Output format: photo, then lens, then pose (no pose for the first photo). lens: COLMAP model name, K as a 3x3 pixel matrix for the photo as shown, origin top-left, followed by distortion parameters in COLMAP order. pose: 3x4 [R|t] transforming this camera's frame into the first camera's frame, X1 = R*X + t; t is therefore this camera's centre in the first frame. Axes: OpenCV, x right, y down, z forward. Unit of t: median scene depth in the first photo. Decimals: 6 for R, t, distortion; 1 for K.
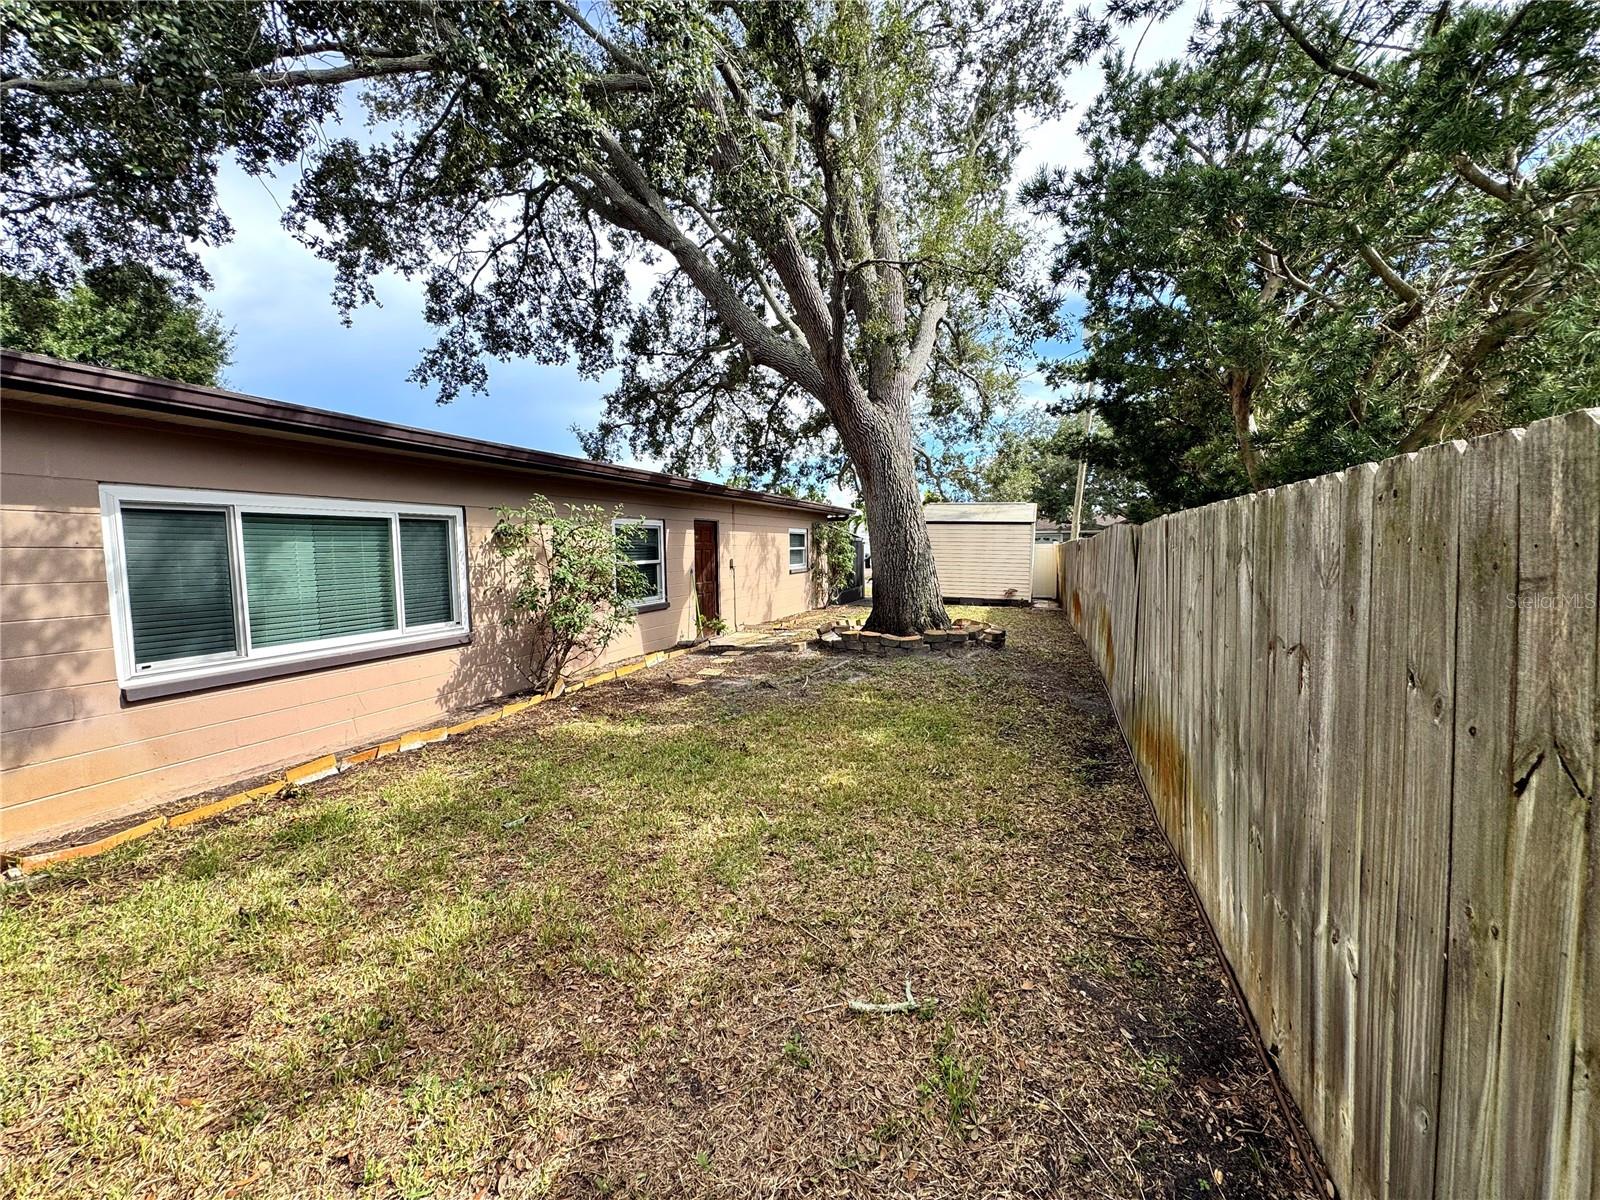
lens RADIAL K [[638.5, 0, 800.0], [0, 638.5, 600.0], [0, 0, 1]] dist [-0.000530, 0.000303]
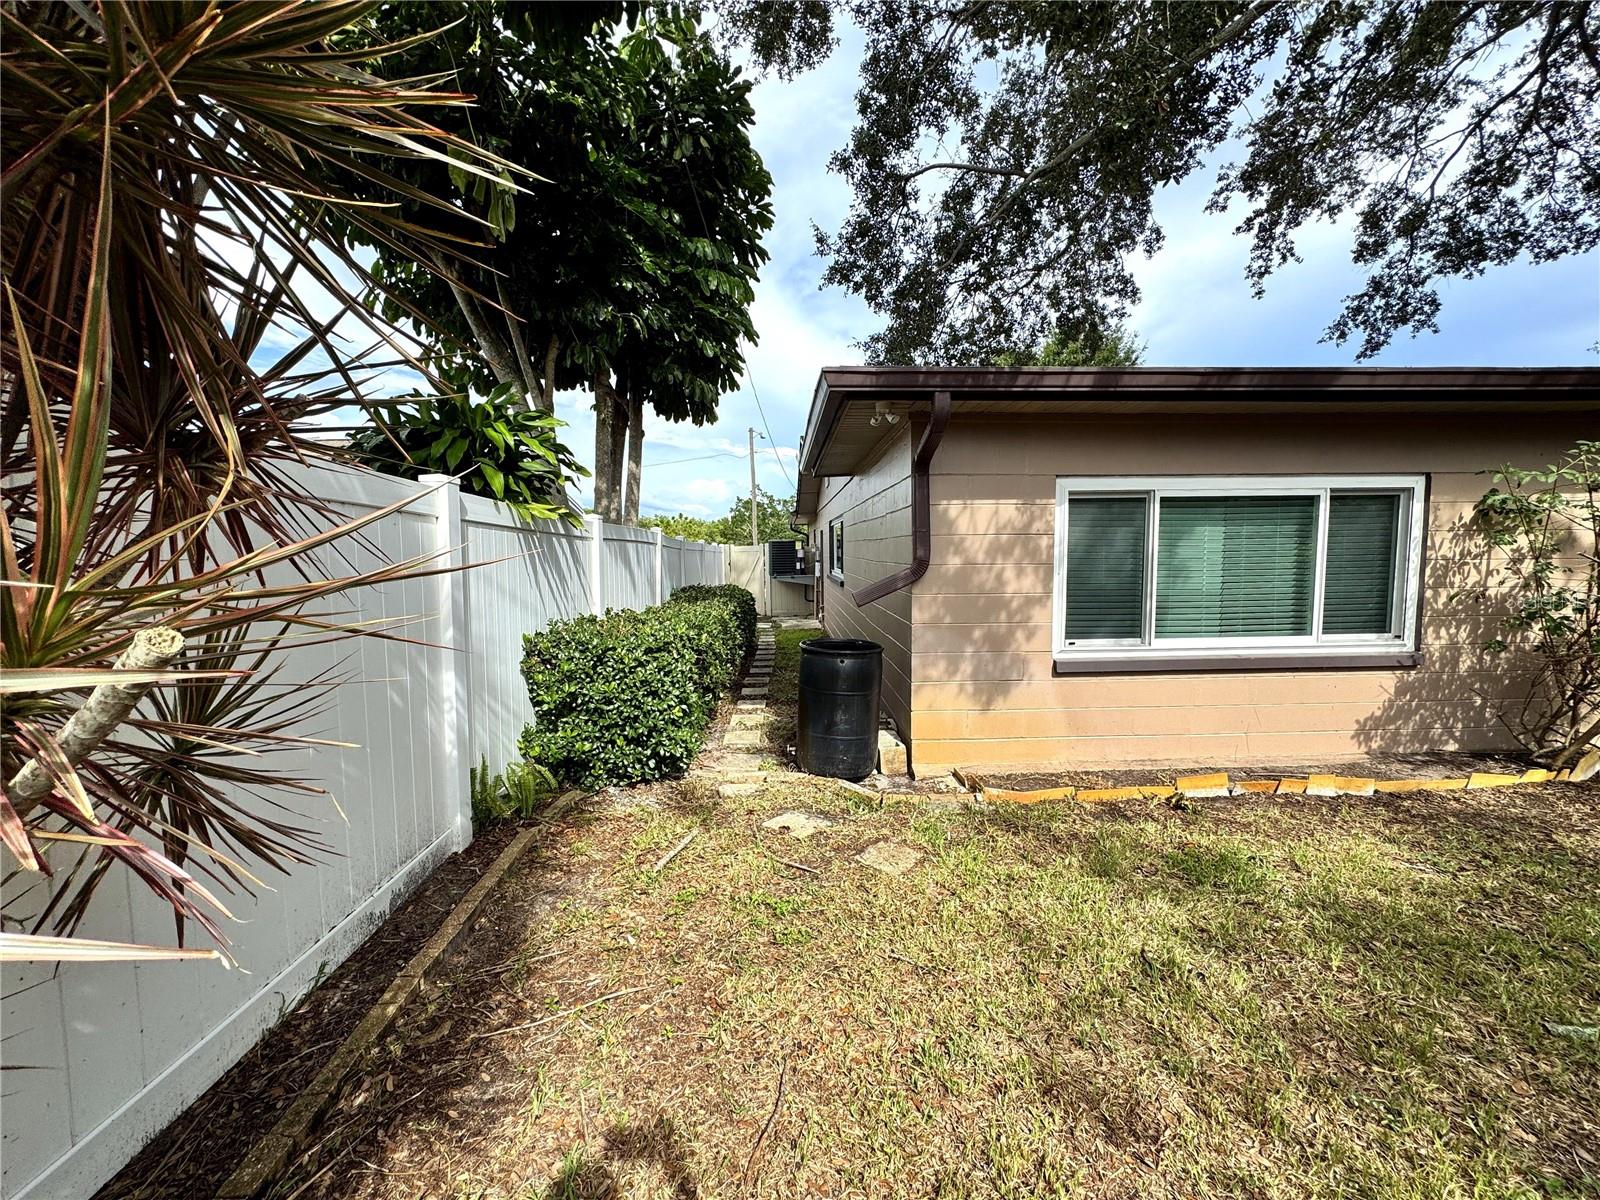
lens RADIAL K [[638.5, 0, 800.0], [0, 638.5, 600.0], [0, 0, 1]] dist [-0.000530, 0.000303]
pose [[0.374711, 0.081806, -0.923526, -0.119562], [-0.070207, 0.995743, 0.059717, -0.001010], [0.924480, 0.042462, 0.378859, 0.093060]]
